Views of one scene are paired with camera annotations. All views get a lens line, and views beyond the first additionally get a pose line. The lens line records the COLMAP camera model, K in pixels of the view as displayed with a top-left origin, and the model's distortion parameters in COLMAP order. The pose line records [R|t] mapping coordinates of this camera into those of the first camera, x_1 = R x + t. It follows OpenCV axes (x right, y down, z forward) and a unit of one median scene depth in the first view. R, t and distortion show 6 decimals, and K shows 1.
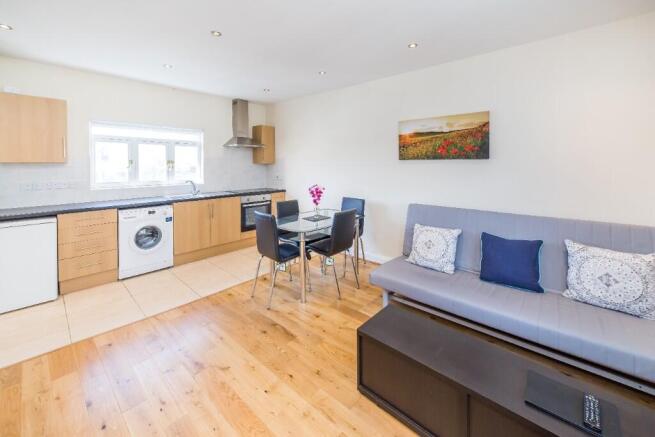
lens RADIAL K [[298.2, 0, 324.5], [0, 298.2, 170.4], [0, 0, 1]] dist [0.003179, 0.001737]
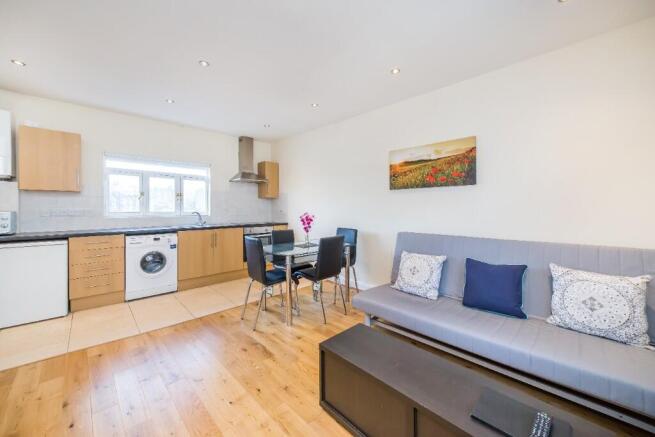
lens RADIAL K [[282.7, 0, 328.9], [0, 282.7, 213.4], [0, 0, 1]] dist [0.005172, 0.001222]
pose [[0.997513, 0.005479, -0.070275, 0.125837], [-0.006393, 0.999898, -0.012793, 0.067418], [0.070198, 0.013211, 0.997446, 0.034104]]
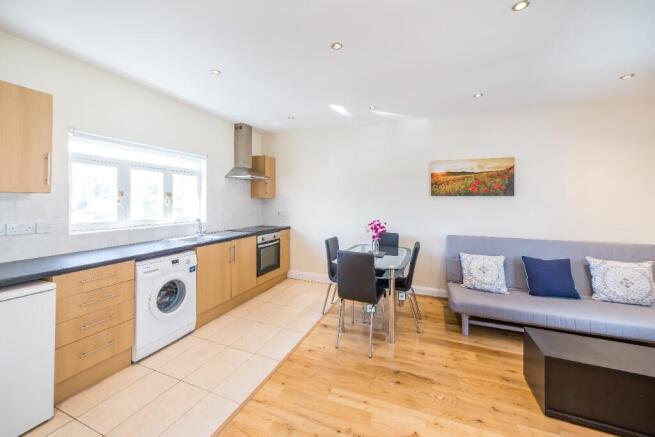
lens RADIAL K [[282.7, 0, 311.5], [0, 282.7, 200.0], [0, 0, 1]] dist [0.005172, 0.001222]
pose [[0.915867, 0.008623, 0.401389, -0.648160], [0.001478, 0.999690, -0.024849, 0.005882], [-0.401478, 0.023351, 0.915571, 0.247722]]
